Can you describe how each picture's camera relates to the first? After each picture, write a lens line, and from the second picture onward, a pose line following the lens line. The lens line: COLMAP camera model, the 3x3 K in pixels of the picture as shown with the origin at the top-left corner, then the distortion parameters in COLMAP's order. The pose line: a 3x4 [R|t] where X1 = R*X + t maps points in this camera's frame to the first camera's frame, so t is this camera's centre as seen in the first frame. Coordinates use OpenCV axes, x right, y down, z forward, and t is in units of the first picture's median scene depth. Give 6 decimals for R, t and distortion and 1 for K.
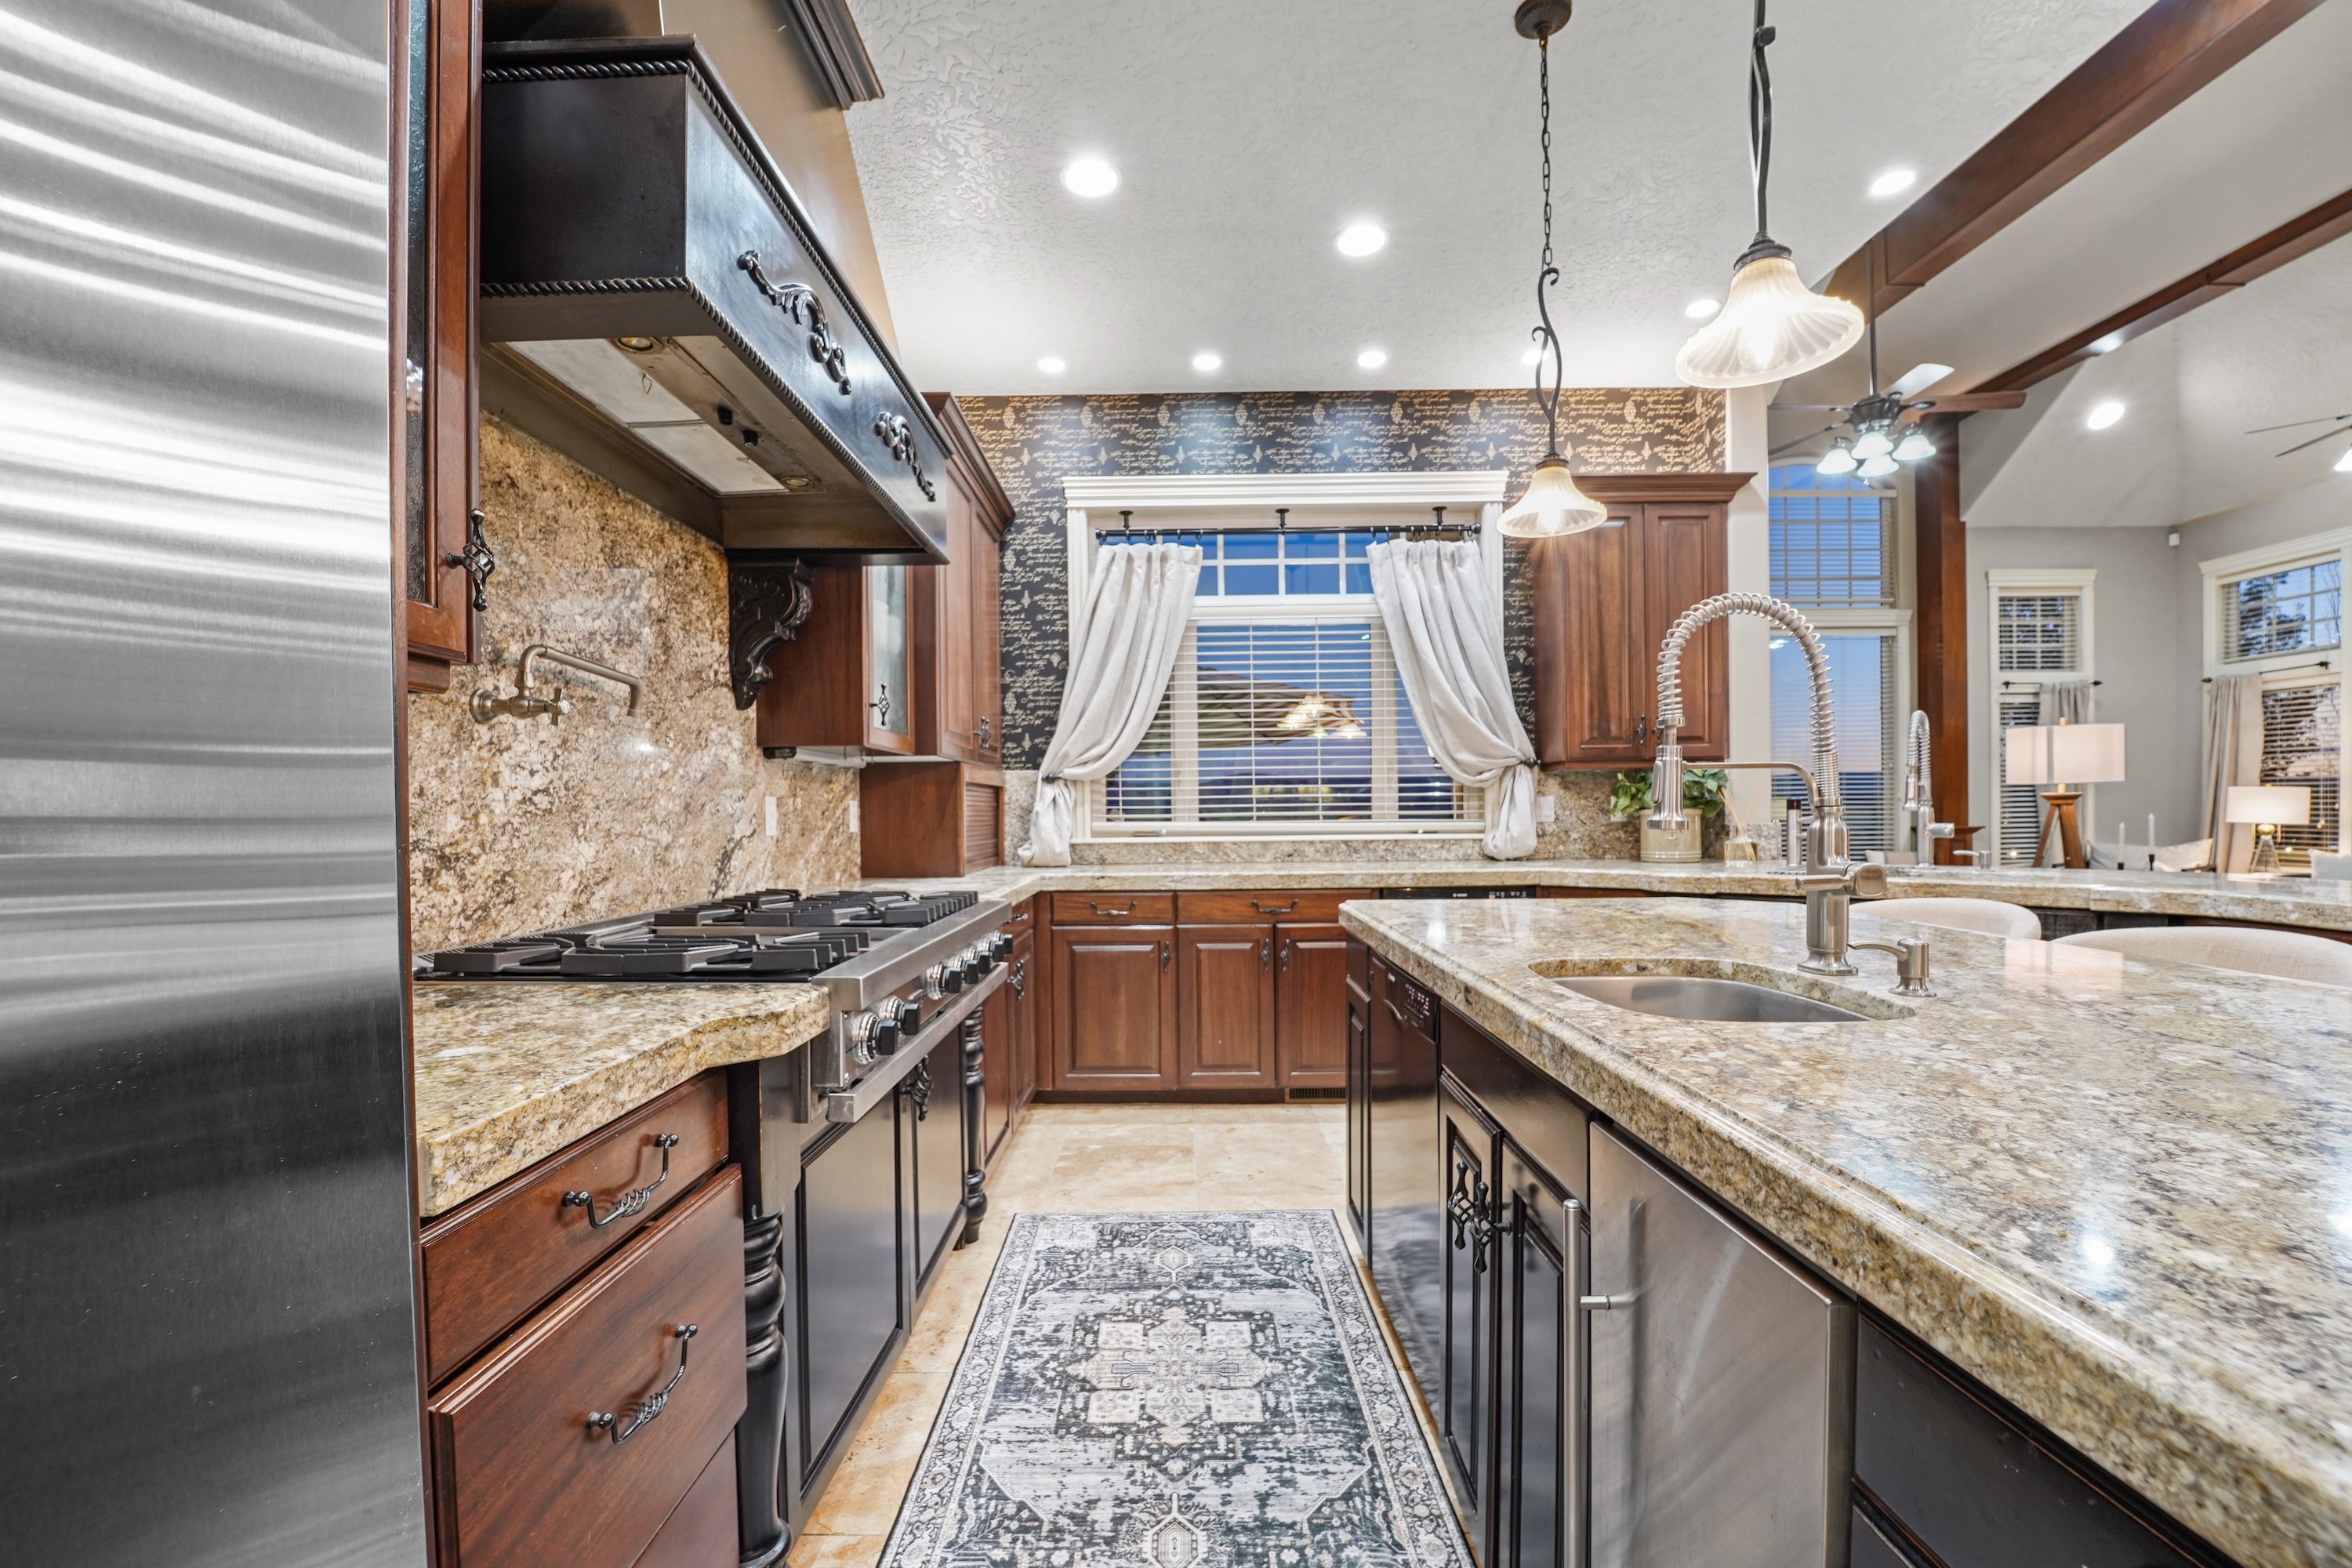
lens RADIAL K [[981.2, 0, 1173.2], [0, 981.2, 810.1], [0, 0, 1]] dist [-0.021469, 0.000204]
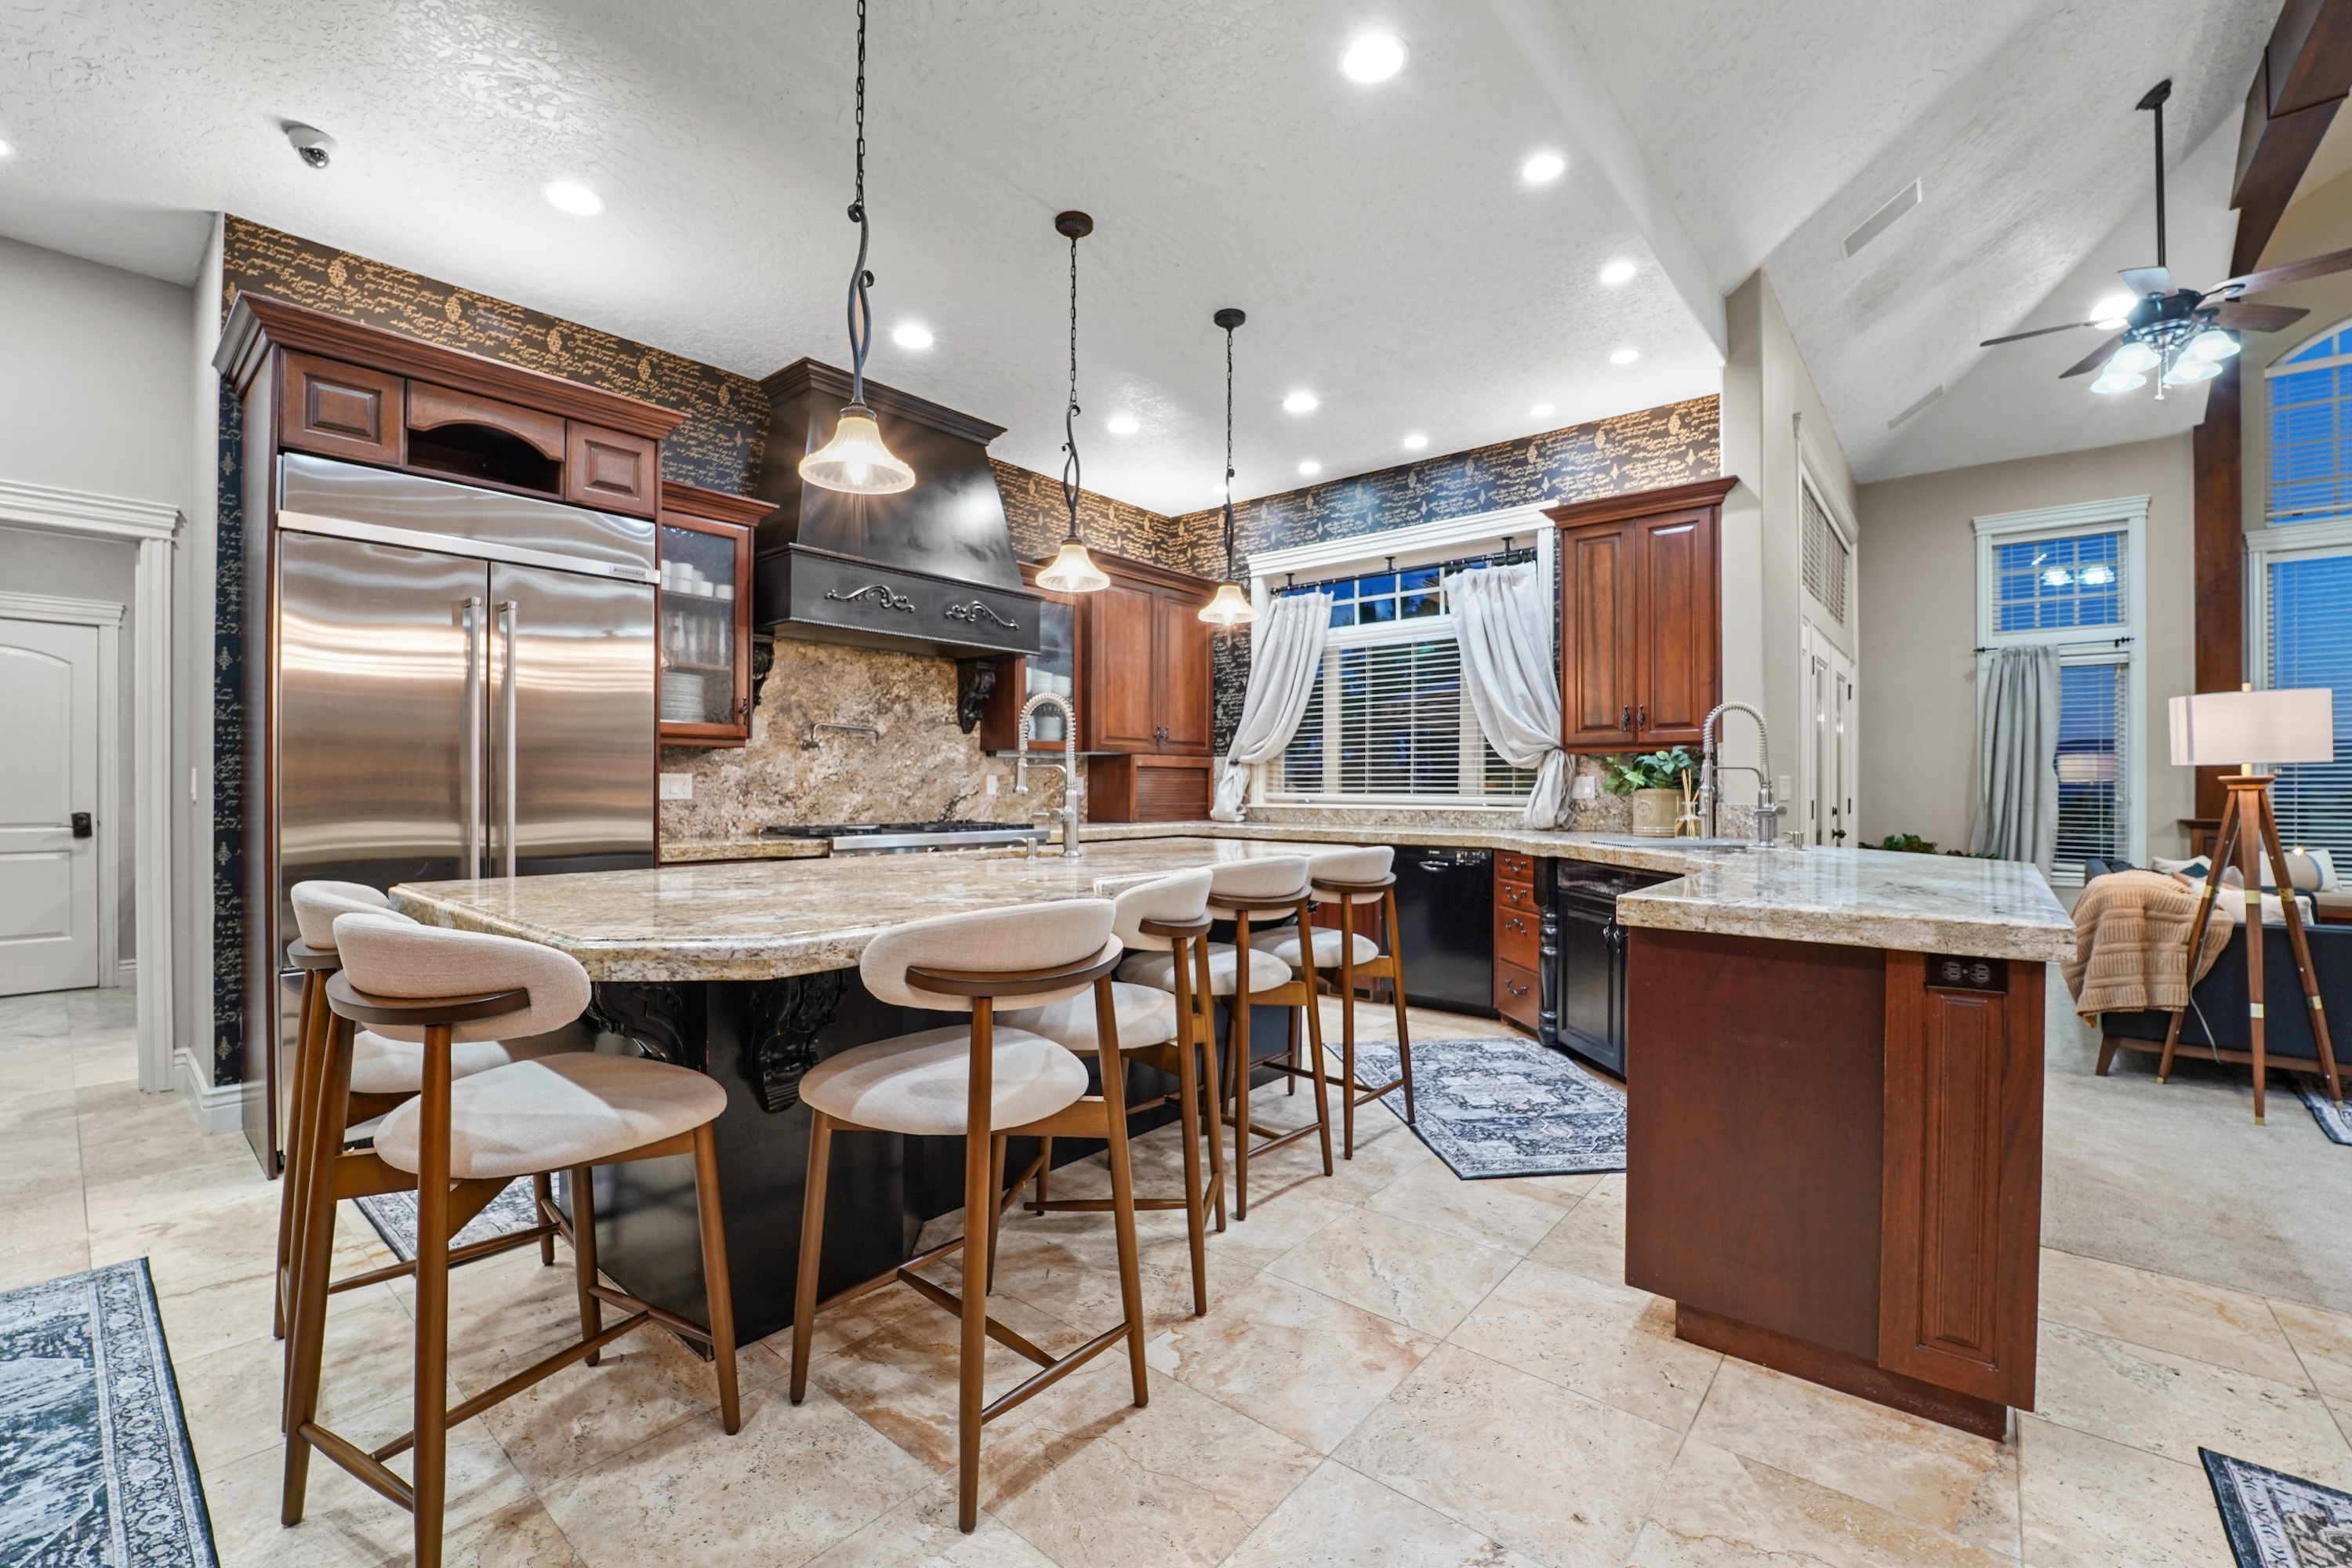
lens RADIAL K [[979.5, 0, 1160.4], [0, 979.5, 773.7], [0, 0, 1]] dist [-0.022557, 0.000975]
pose [[0.765033, 0.004245, -0.643978, 0.733064], [-0.009990, 0.999936, -0.005277, -0.006371], [0.643914, 0.010470, 0.765026, -0.200655]]
